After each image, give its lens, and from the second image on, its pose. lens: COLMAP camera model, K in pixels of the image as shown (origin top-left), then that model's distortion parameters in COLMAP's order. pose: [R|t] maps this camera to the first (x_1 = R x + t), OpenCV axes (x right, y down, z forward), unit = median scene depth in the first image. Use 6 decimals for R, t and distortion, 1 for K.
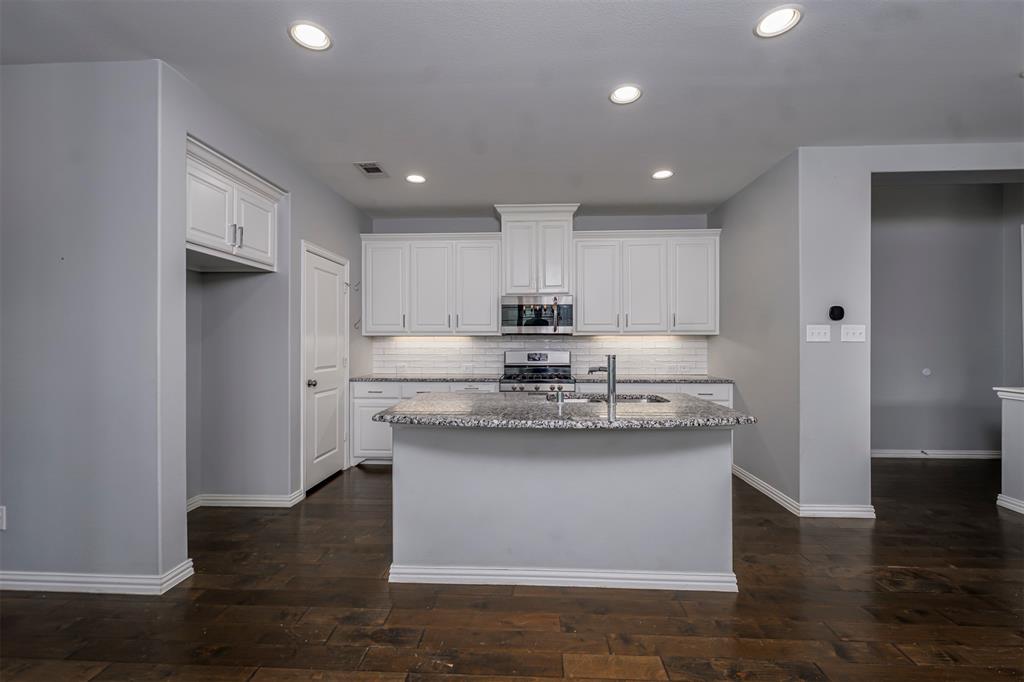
lens RADIAL K [[439.1, 0, 536.9], [0, 439.1, 339.3], [0, 0, 1]] dist [-0.001090, -0.000267]
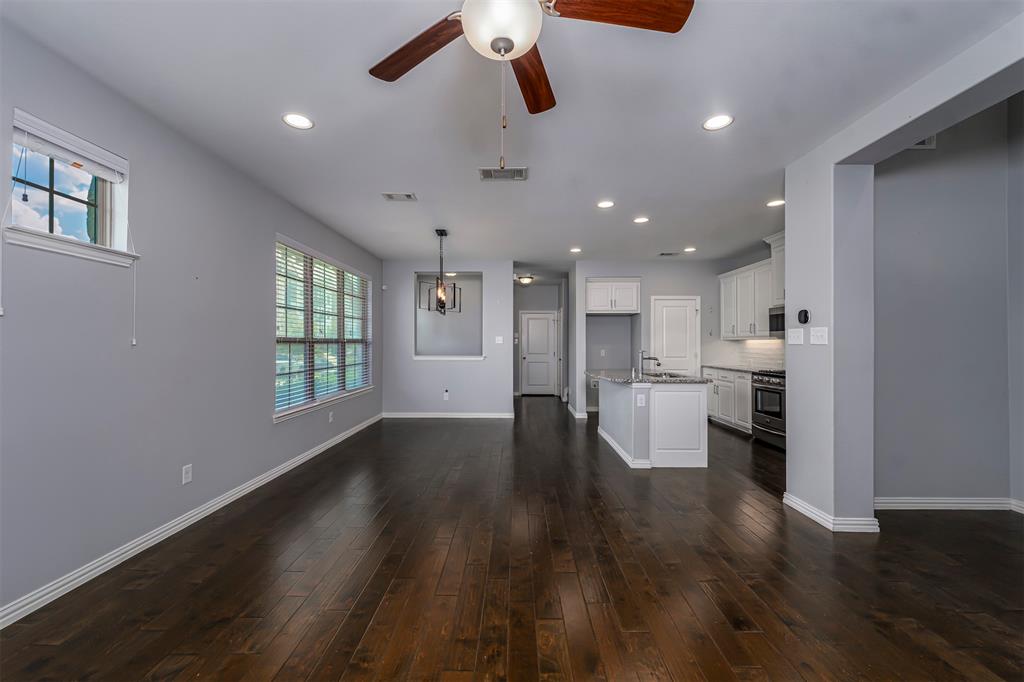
lens RADIAL K [[414.6, 0, 512.0], [0, 414.6, 341.0], [0, 0, 1]] dist [-0.001389, -0.000219]
pose [[0.028119, -0.006301, -0.999585, 1.144086], [0.011619, 0.999915, -0.005977, -0.004226], [0.999537, -0.011447, 0.028190, 0.218099]]
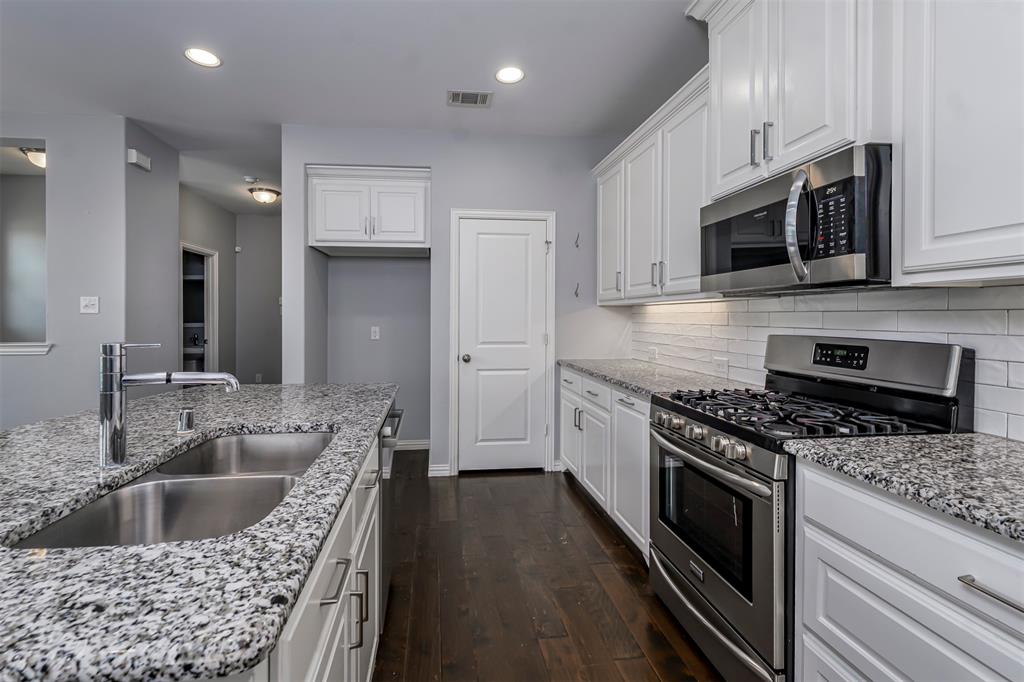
lens RADIAL K [[432.7, 0, 476.2], [0, 432.7, 318.1], [0, 0, 1]] dist [0.002487, 0.000315]
pose [[0.132672, 0.006498, -0.991139, 0.333202], [0.011171, 0.999905, 0.008051, 0.004968], [0.991097, -0.012140, 0.132586, 0.738013]]
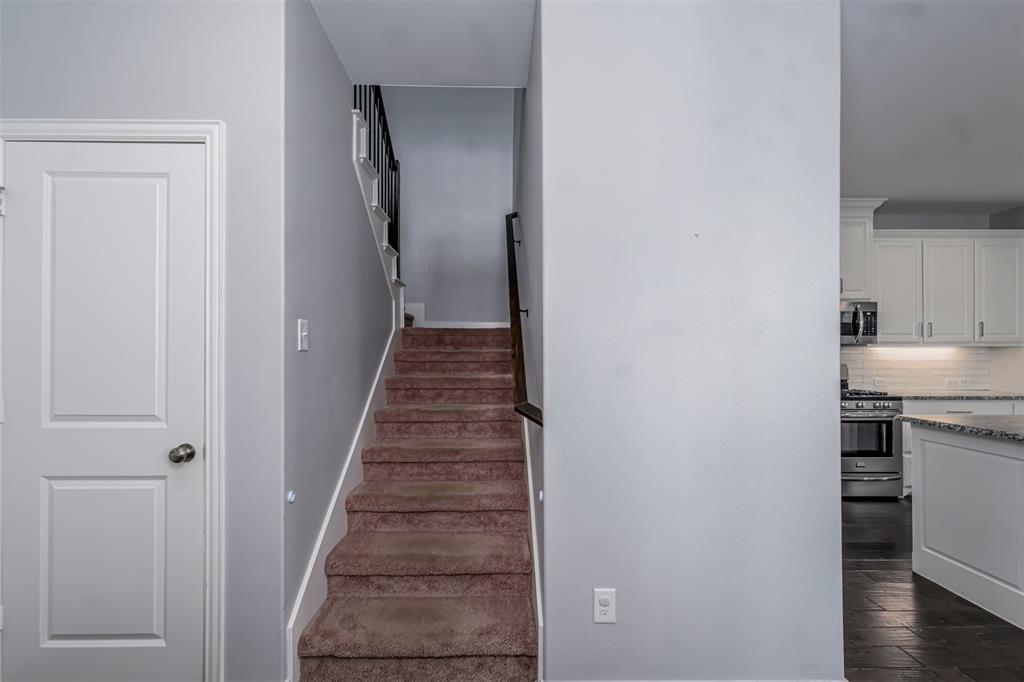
lens RADIAL K [[433.0, 0, 499.8], [0, 433.0, 352.5], [0, 0, 1]] dist [0.000440, -0.000057]
pose [[0.998387, 0.003924, 0.056638, -0.750225], [-0.004285, 0.999971, 0.006248, 0.001203], [-0.056612, -0.006481, 0.998375, 0.167246]]
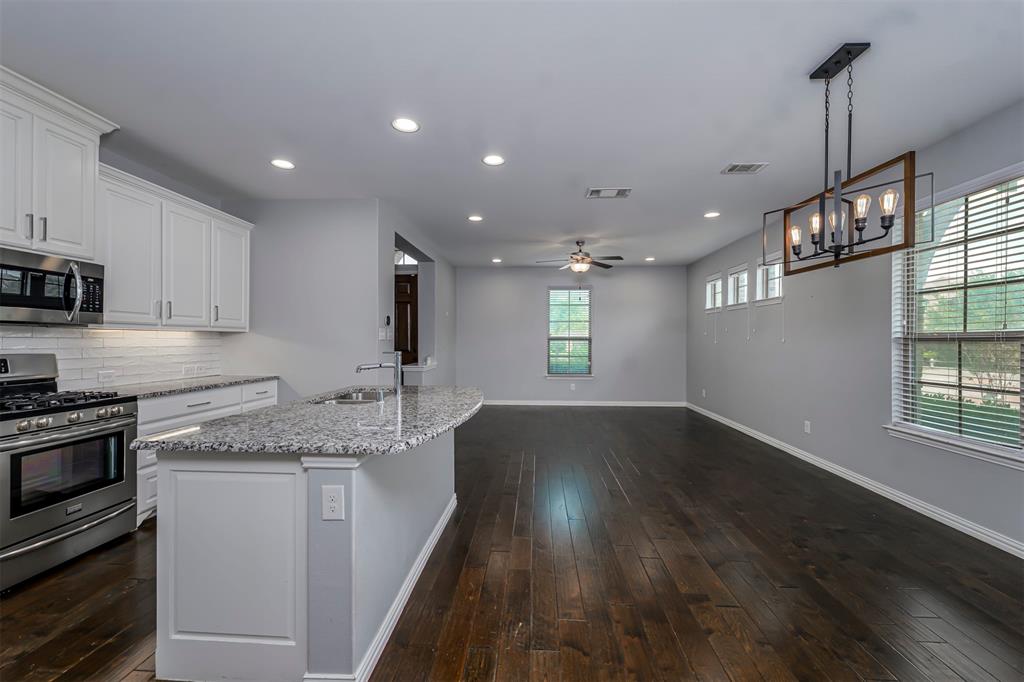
lens RADIAL K [[423.2, 0, 510.4], [0, 423.2, 337.8], [0, 0, 1]] dist [0.000728, -0.000056]
pose [[0.027378, 0.006715, 0.999603, -0.524961], [-0.015569, 0.999859, -0.006291, -0.000714], [-0.999504, -0.015391, 0.027478, 0.402979]]
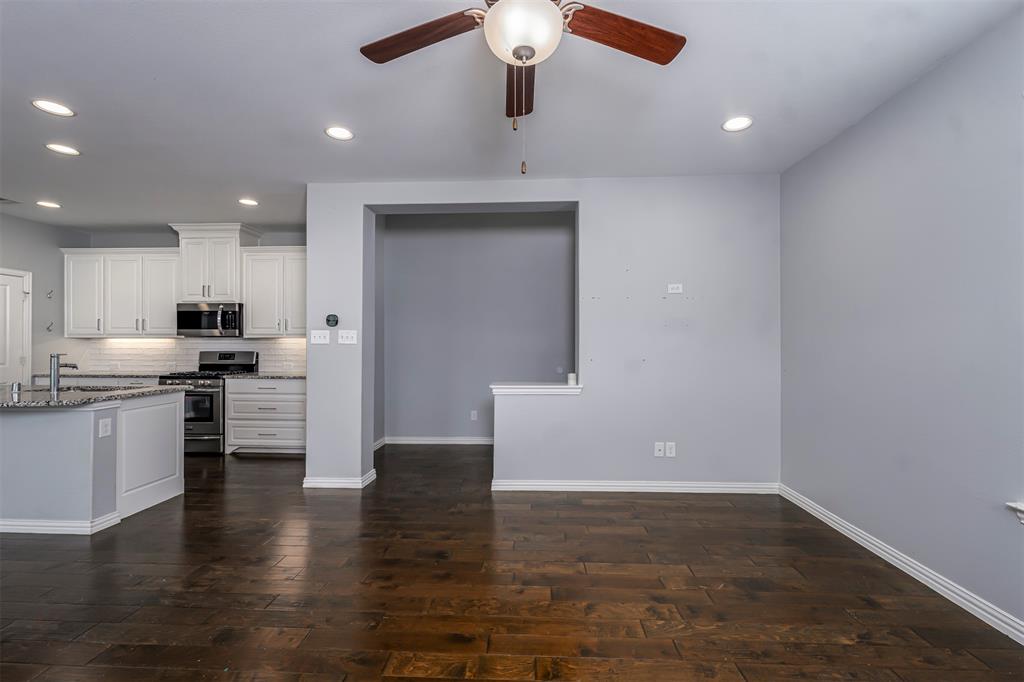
lens RADIAL K [[407.1, 0, 515.9], [0, 407.1, 349.0], [0, 0, 1]] dist [0.000616, 0.000128]
pose [[0.999972, 0.003690, -0.006441, 0.841788], [-0.003557, 0.999784, 0.020501, -0.004448], [0.006515, -0.020478, 0.999769, -0.065576]]
